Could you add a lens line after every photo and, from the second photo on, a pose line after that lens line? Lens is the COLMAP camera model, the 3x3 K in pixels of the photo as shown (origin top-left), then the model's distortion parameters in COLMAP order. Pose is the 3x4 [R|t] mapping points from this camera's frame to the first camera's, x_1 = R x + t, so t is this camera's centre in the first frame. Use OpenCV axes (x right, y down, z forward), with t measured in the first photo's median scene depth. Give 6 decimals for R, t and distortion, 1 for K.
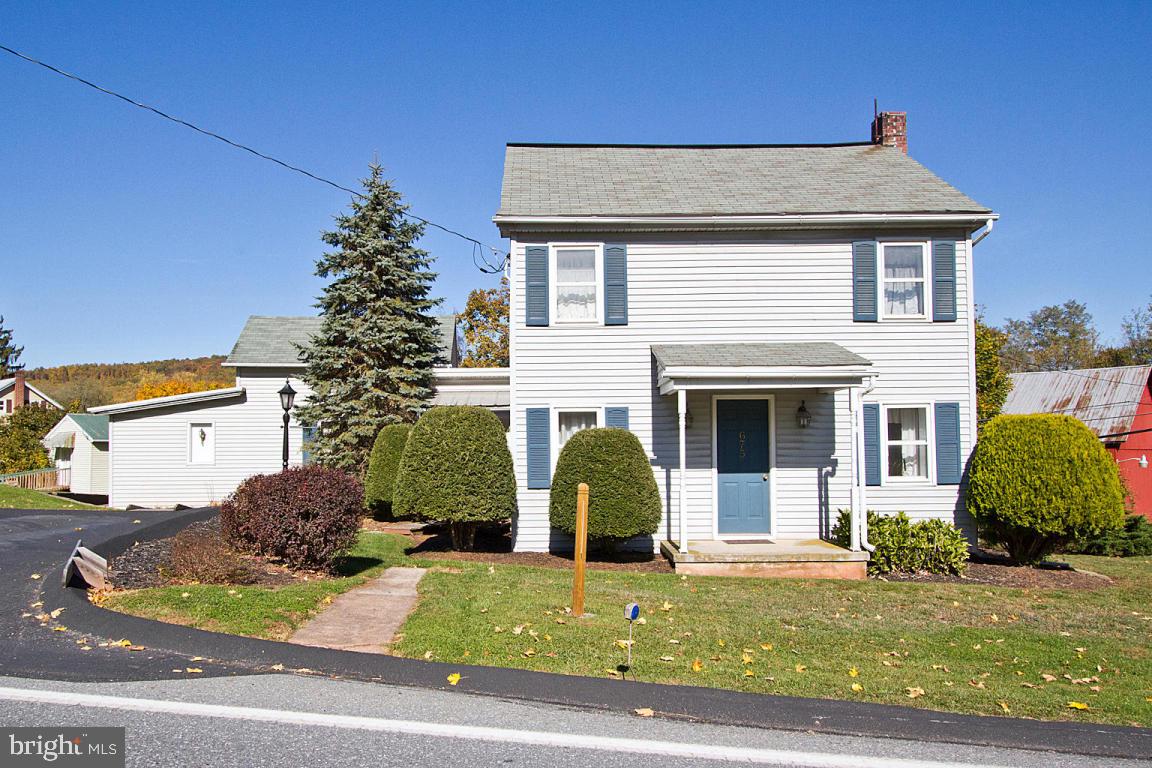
lens RADIAL K [[941.1, 0, 575.9], [0, 941.1, 390.5], [0, 0, 1]] dist [-0.007490, 0.001063]
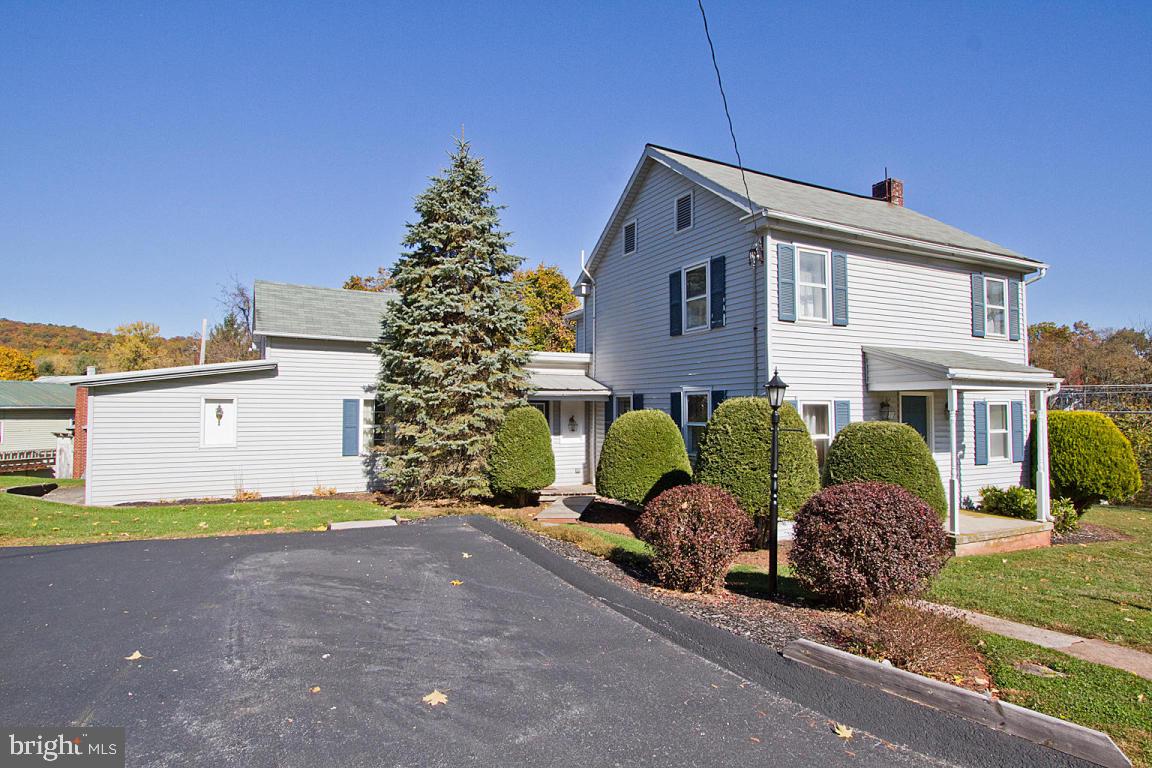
lens RADIAL K [[640.1, 0, 574.7], [0, 640.1, 377.4], [0, 0, 1]] dist [-0.006078, 0.000999]
pose [[0.879137, 0.030963, 0.475563, -0.578669], [-0.038884, 0.999220, 0.006824, -0.002497], [-0.474981, -0.024491, 0.879655, 0.486393]]
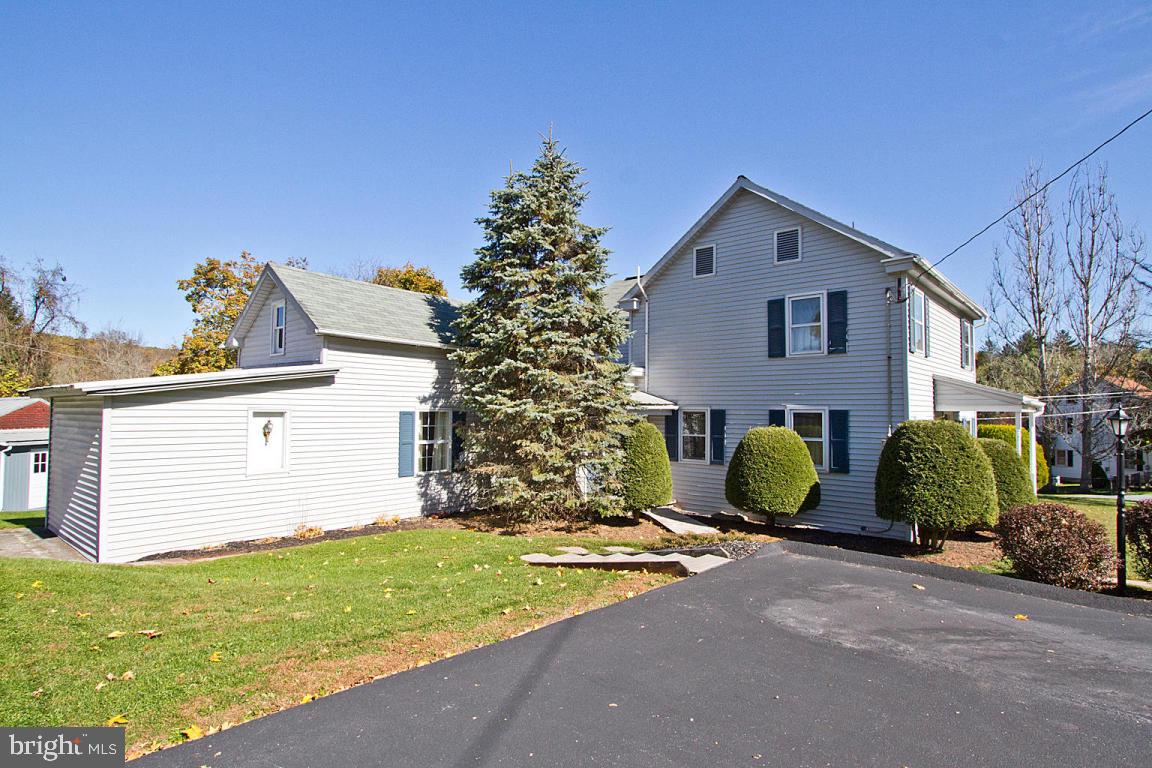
lens RADIAL K [[603.5, 0, 577.9], [0, 603.5, 385.0], [0, 0, 1]] dist [-0.012568, -0.000352]
pose [[0.621724, 0.042794, 0.782066, -0.889211], [-0.064718, 0.997899, -0.003155, 0.003249], [-0.780558, -0.048652, 0.623187, 0.820832]]
